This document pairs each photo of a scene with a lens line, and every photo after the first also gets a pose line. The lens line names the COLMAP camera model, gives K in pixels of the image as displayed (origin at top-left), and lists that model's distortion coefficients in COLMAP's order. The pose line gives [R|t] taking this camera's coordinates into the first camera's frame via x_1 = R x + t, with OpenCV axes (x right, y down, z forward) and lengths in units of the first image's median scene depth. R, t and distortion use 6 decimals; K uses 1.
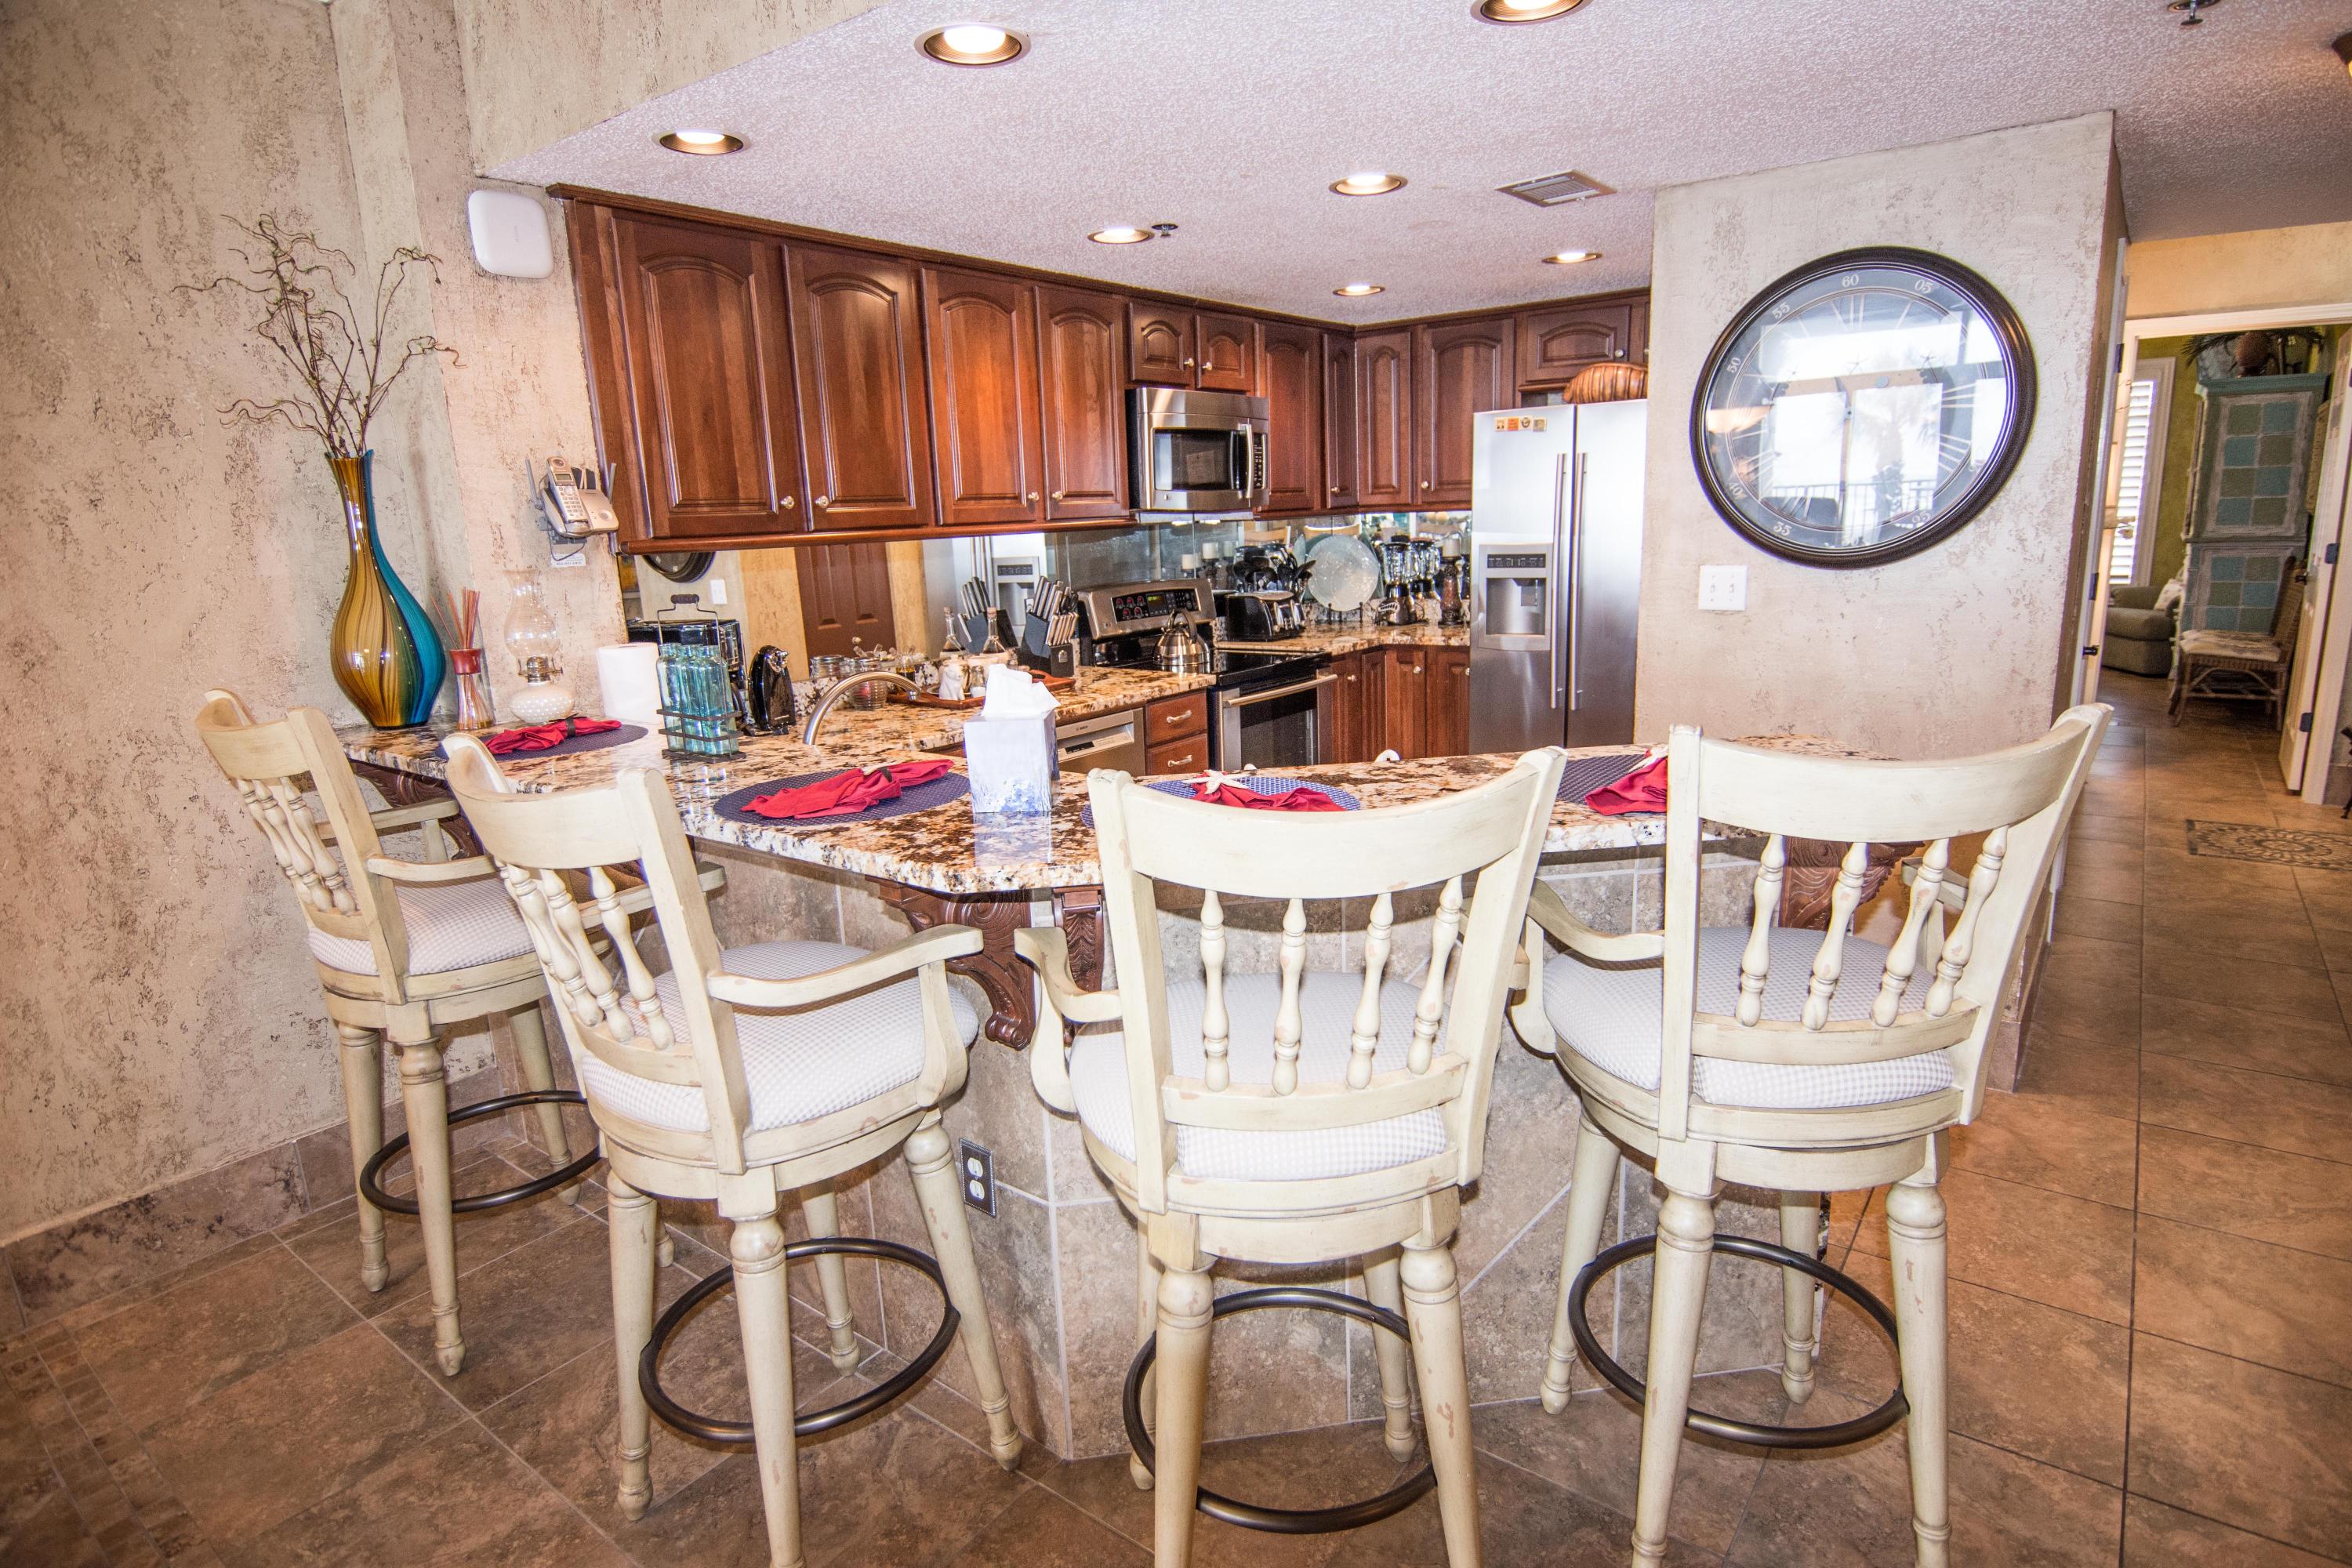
lens RADIAL K [[1252.3, 0, 1176.0], [0, 1252.3, 784.0], [0, 0, 1]] dist [0.010959, -0.028158]
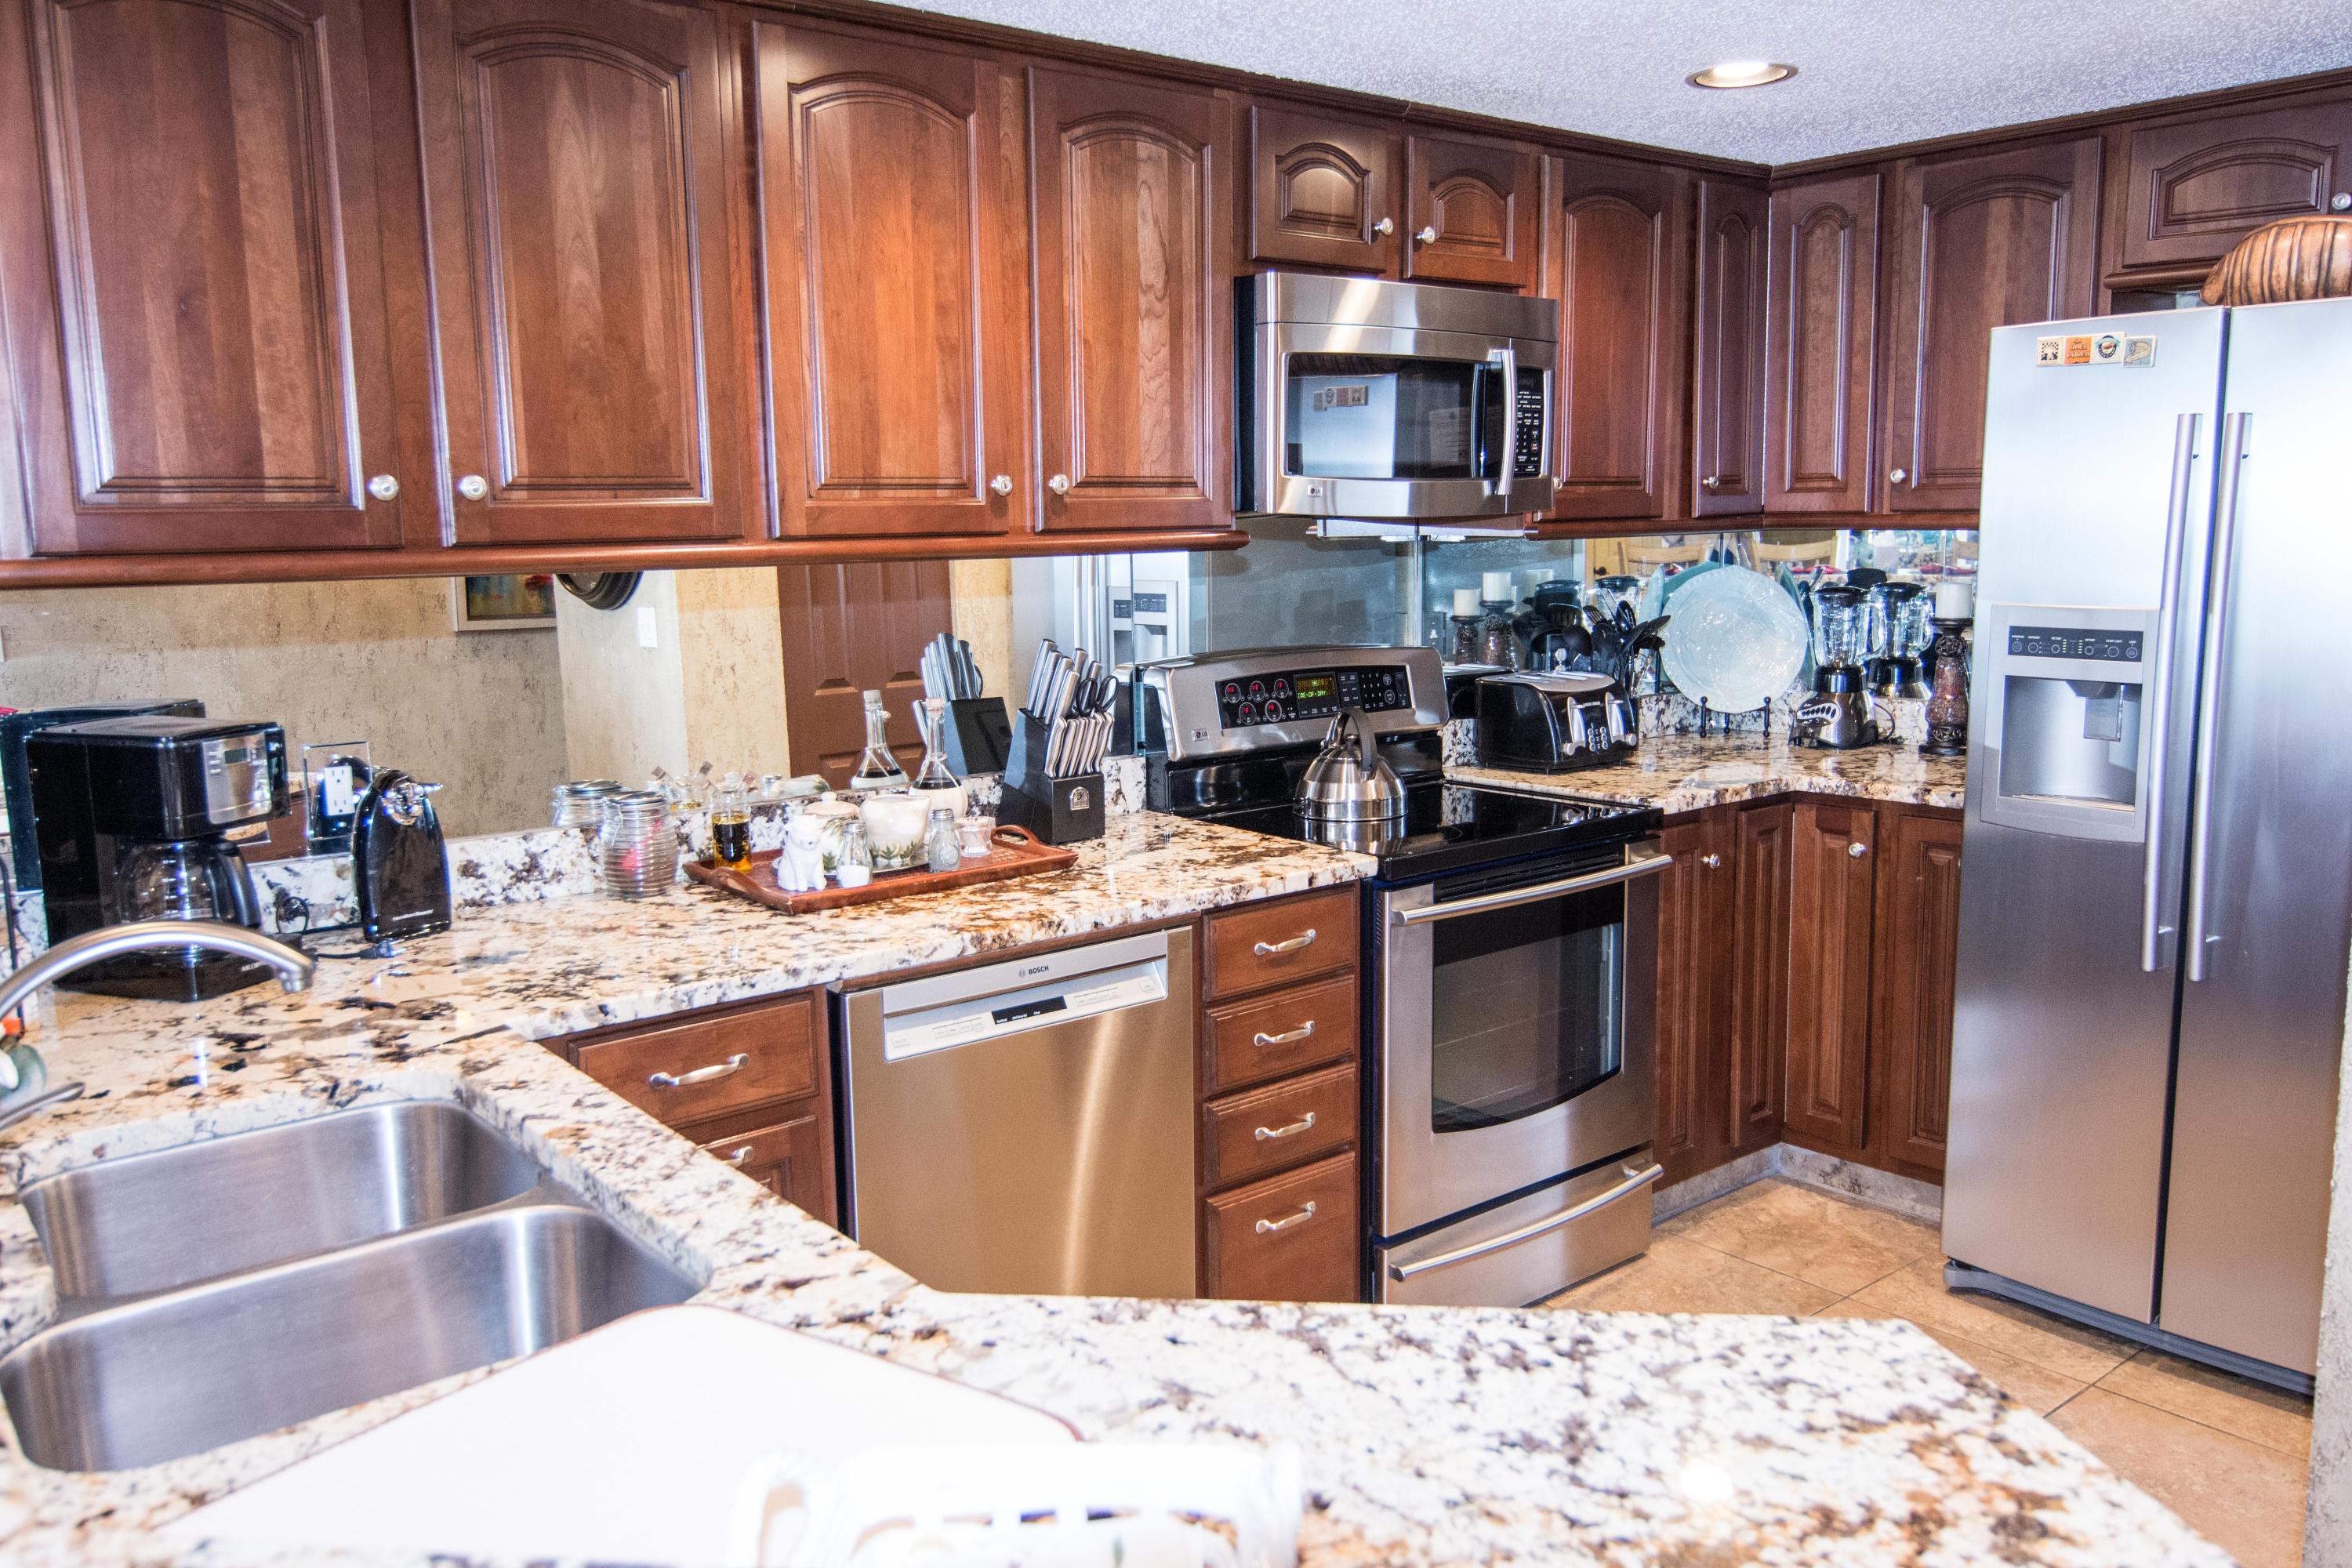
lens RADIAL K [[1814.3, 0, 1176.0], [0, 1814.3, 784.0], [0, 0, 1]] dist [0.005103, -0.006492]
pose [[0.972047, 0.058329, -0.227425, 0.096808], [-0.071677, 0.996130, -0.050876, -0.063211], [0.223577, 0.065755, 0.972466, 0.258171]]
